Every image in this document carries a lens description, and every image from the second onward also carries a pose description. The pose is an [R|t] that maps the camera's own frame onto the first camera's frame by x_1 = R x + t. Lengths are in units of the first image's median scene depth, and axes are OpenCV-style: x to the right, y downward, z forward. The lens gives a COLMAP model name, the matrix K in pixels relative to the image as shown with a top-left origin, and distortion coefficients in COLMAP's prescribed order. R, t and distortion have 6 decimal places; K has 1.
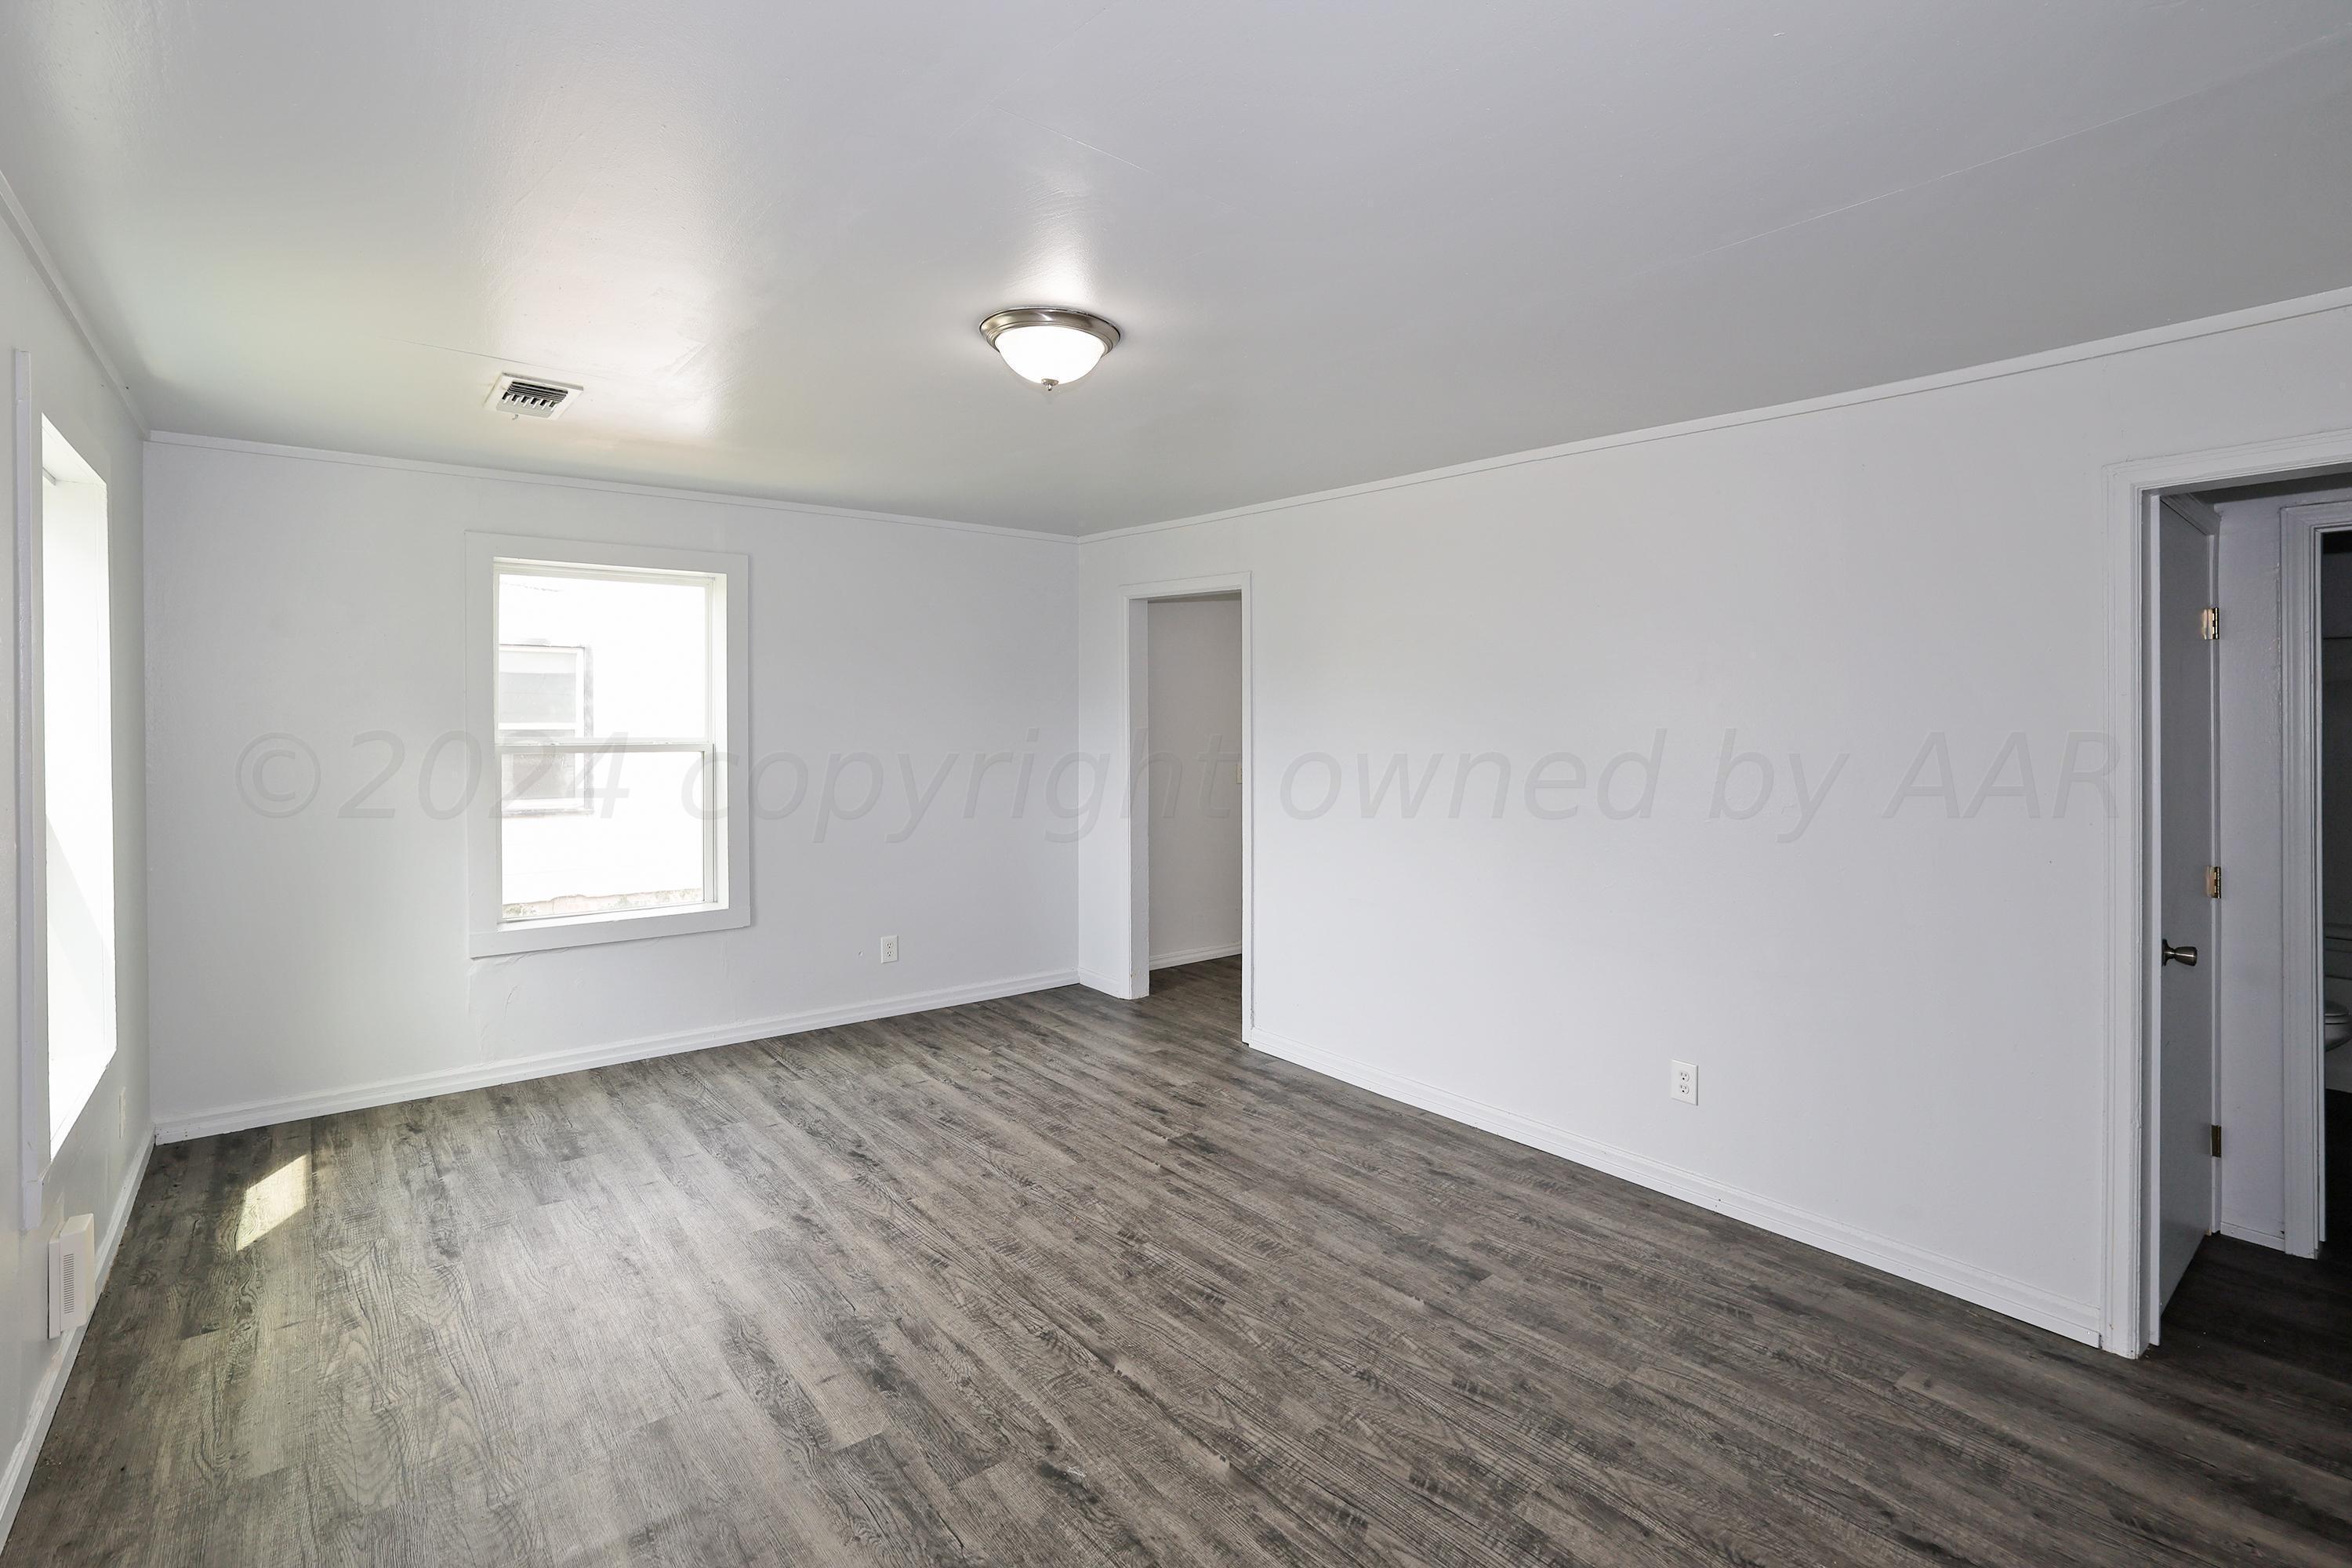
lens RADIAL K [[1100.7, 0, 1176.1], [0, 1100.7, 722.6], [0, 0, 1]] dist [-0.042384, 0.016700]
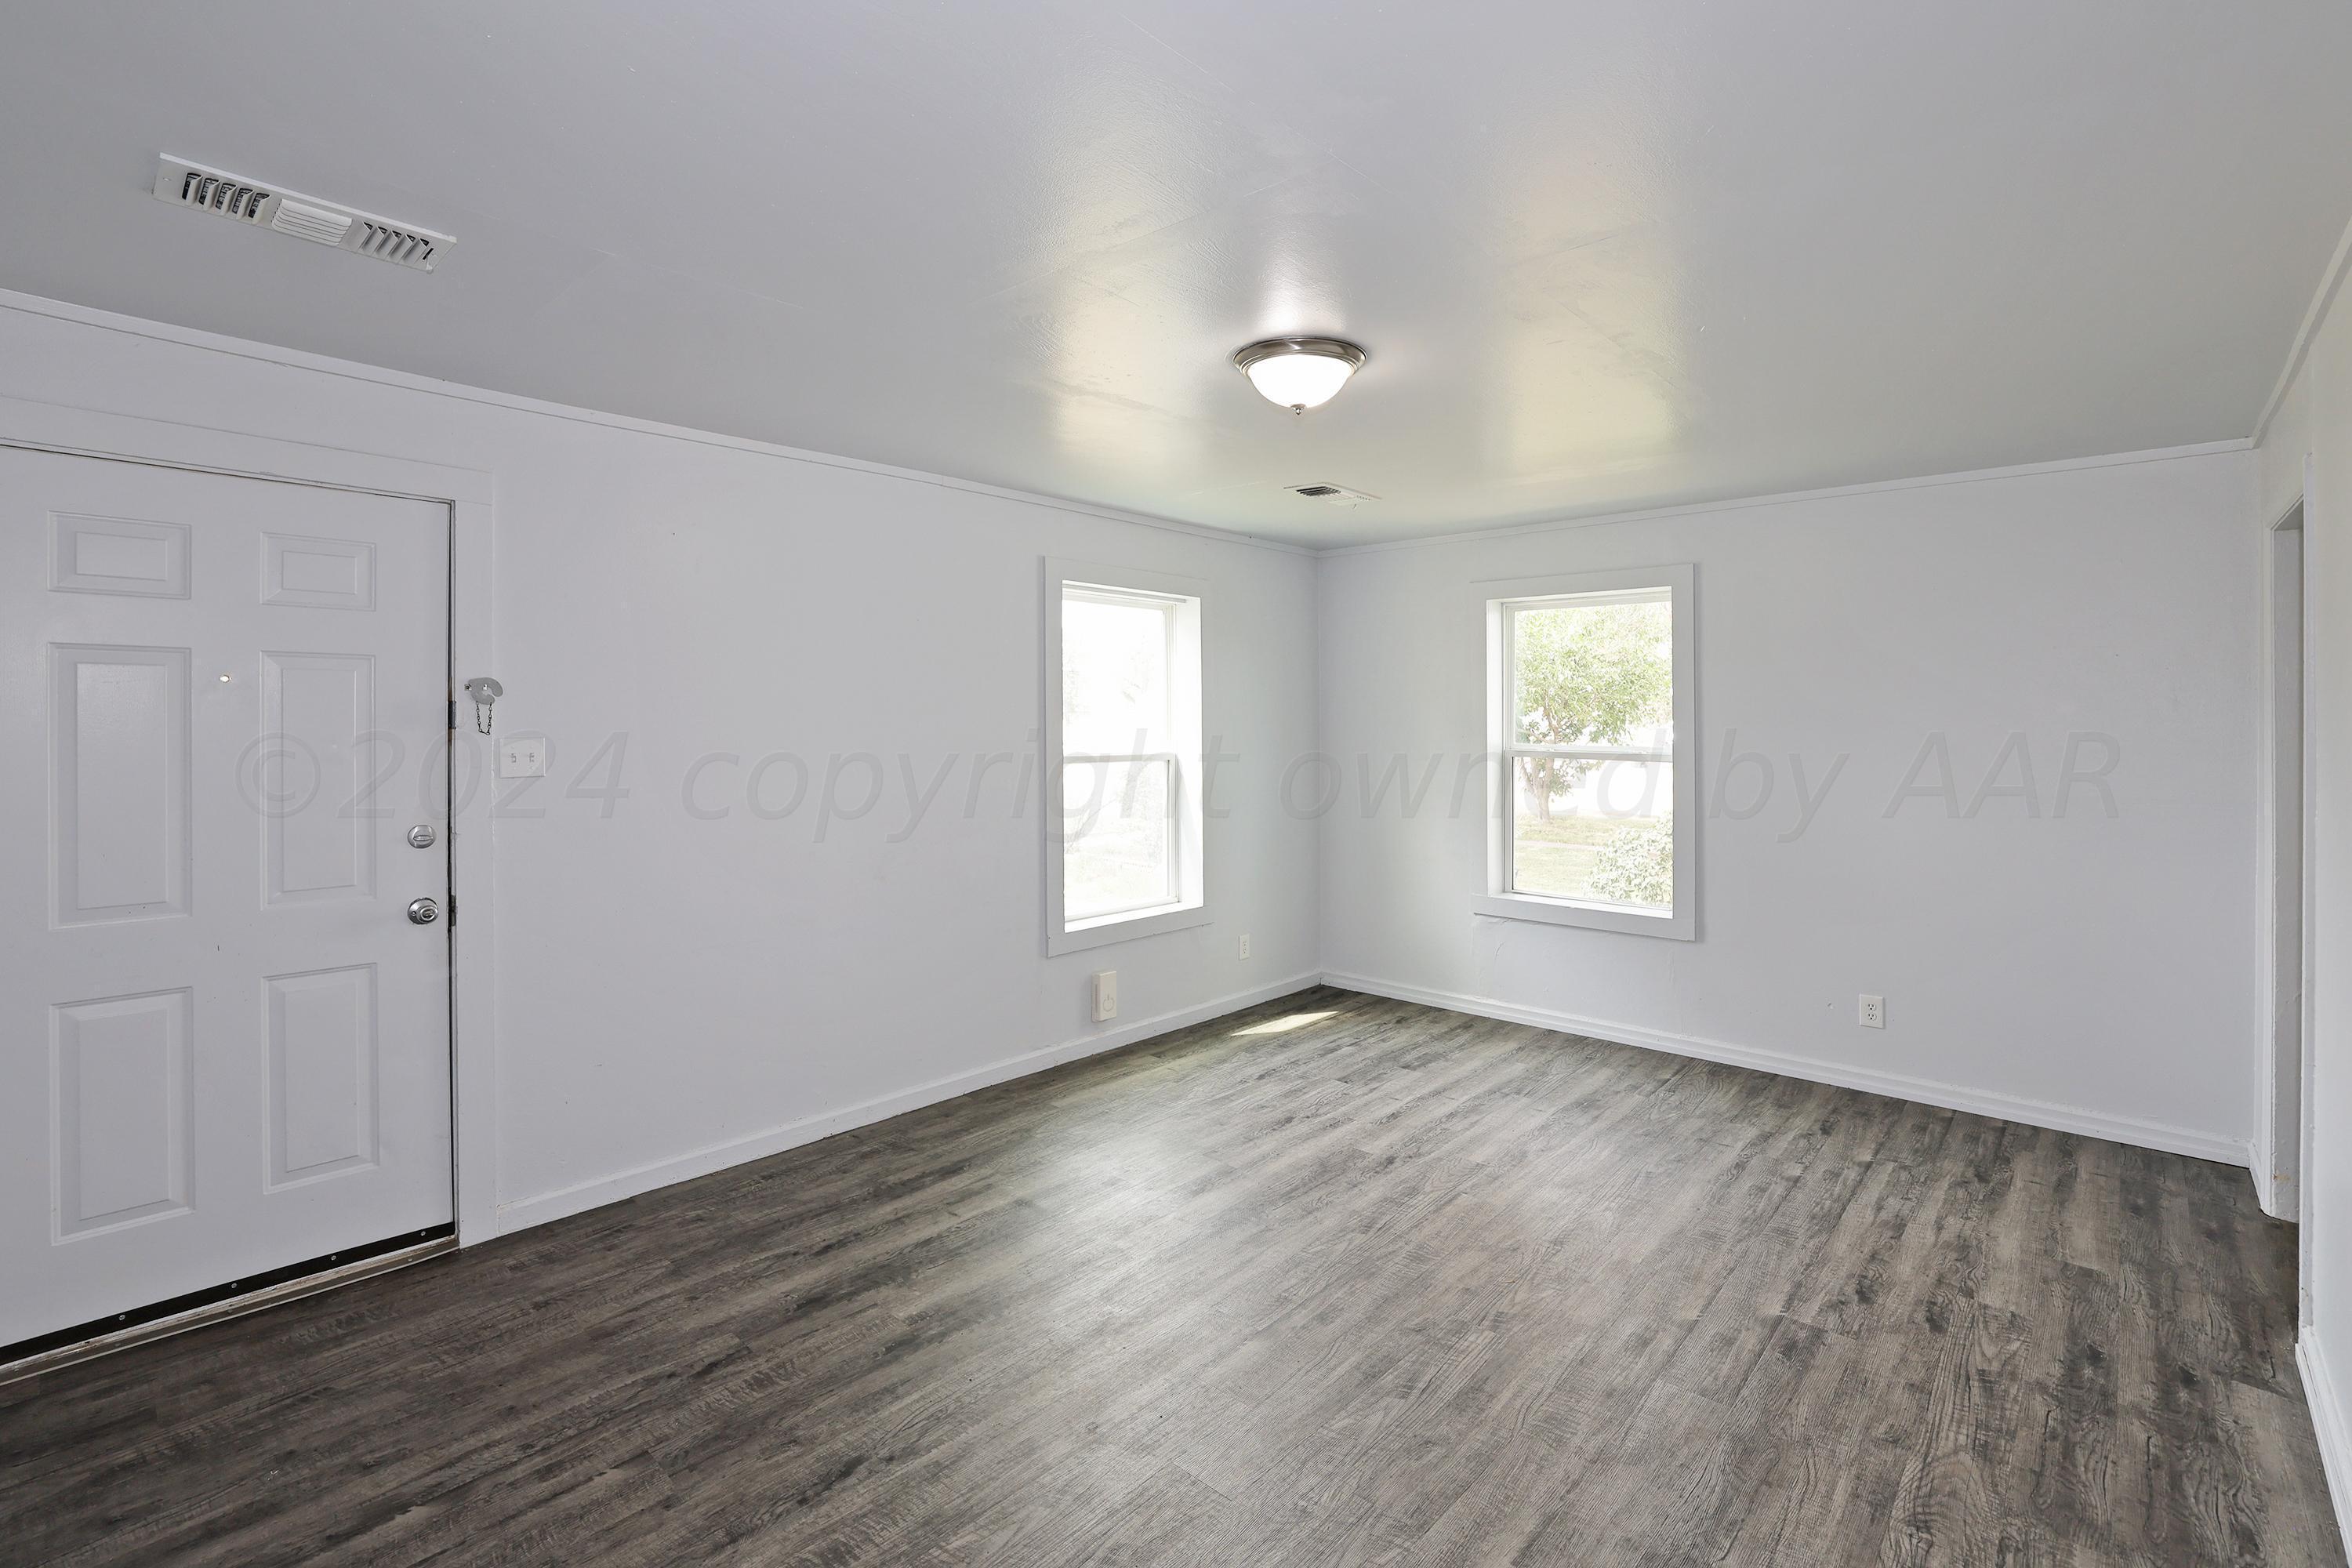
lens RADIAL K [[1084.1, 0, 1186.9], [0, 1084.1, 708.4], [0, 0, 1]] dist [-0.042120, 0.016205]
pose [[0.149837, -0.015858, -0.988583, 0.609226], [-0.013620, 0.999743, -0.018102, 0.001583], [0.988617, 0.016177, 0.149583, 0.489629]]
